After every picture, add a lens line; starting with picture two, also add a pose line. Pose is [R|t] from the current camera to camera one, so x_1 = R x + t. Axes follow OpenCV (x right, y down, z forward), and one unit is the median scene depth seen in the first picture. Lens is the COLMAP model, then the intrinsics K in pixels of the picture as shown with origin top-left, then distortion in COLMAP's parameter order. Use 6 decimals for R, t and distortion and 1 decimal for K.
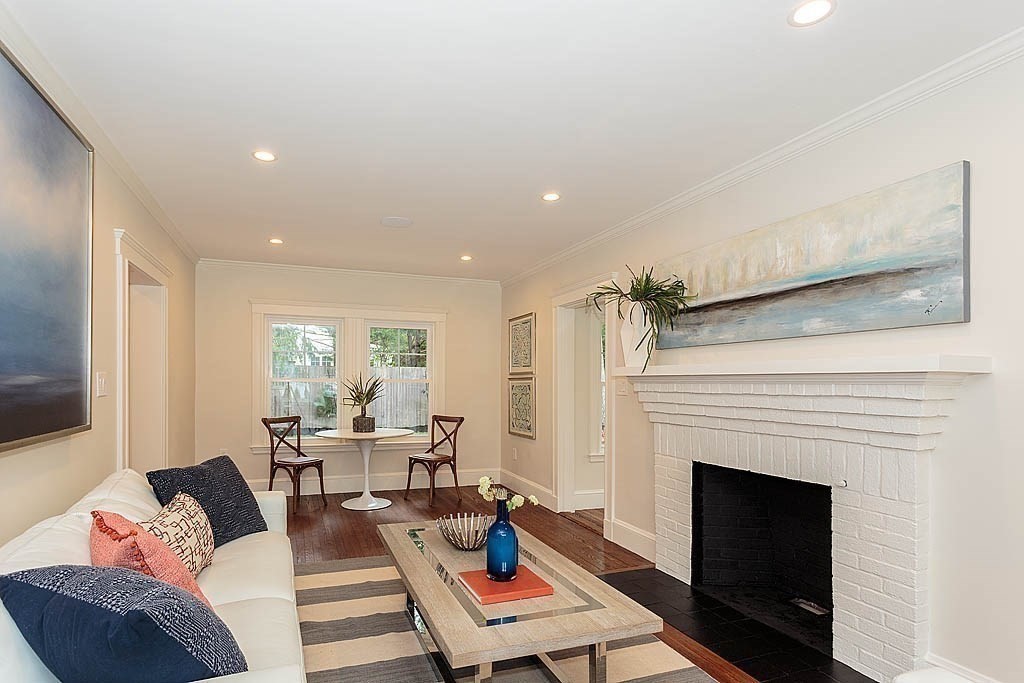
lens RADIAL K [[506.1, 0, 456.7], [0, 506.1, 378.1], [0, 0, 1]] dist [-0.001365, 0.000093]
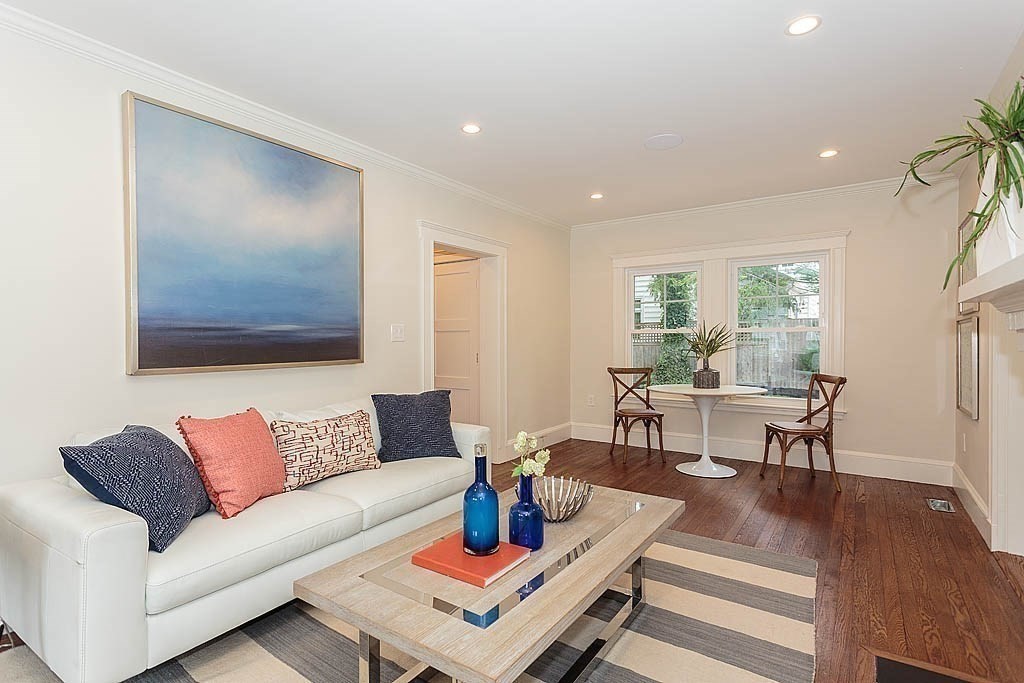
lens RADIAL K [[495.2, 0, 512.0], [0, 495.2, 341.5], [0, 0, 1]] dist [-0.000330, 0.000610]
pose [[0.603472, -0.008712, -0.797337, 0.299166], [0.014975, 0.999888, 0.000409, 0.020320], [0.797244, -0.012187, 0.603534, 0.214208]]
